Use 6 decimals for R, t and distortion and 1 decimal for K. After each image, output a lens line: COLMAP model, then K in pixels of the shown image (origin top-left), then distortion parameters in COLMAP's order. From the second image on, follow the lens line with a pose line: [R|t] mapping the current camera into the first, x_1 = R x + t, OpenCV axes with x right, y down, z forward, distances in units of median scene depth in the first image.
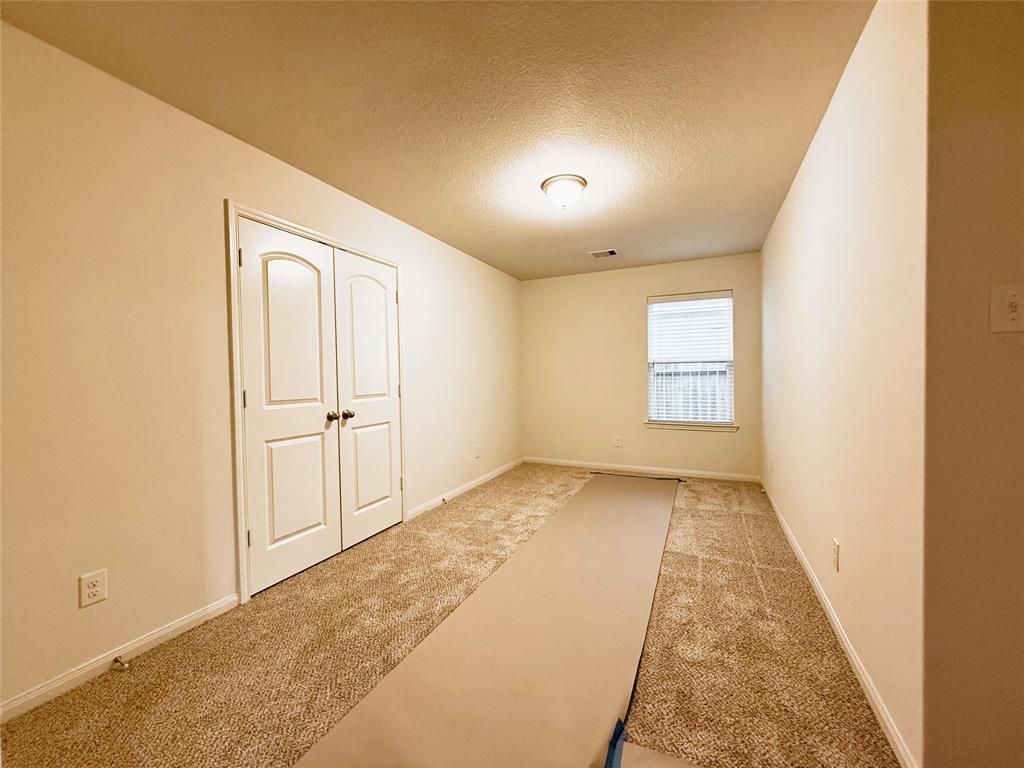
lens RADIAL K [[410.3, 0, 513.1], [0, 410.3, 383.8], [0, 0, 1]] dist [0.000796, 0.000070]
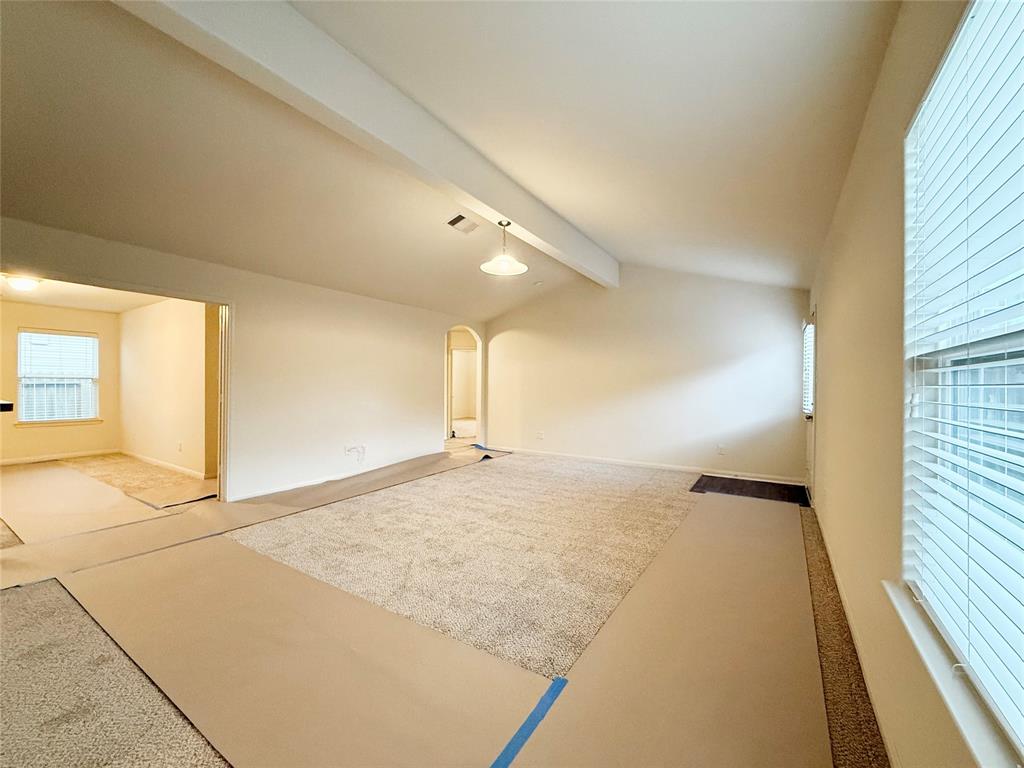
lens RADIAL K [[410.3, 0, 513.8], [0, 410.3, 387.0], [0, 0, 1]] dist [0.000796, 0.000070]
pose [[0.136724, 0.009064, 0.990568, -0.773051], [0.016438, 0.999800, -0.011417, 0.020429], [-0.990473, 0.017844, 0.136548, -0.758659]]
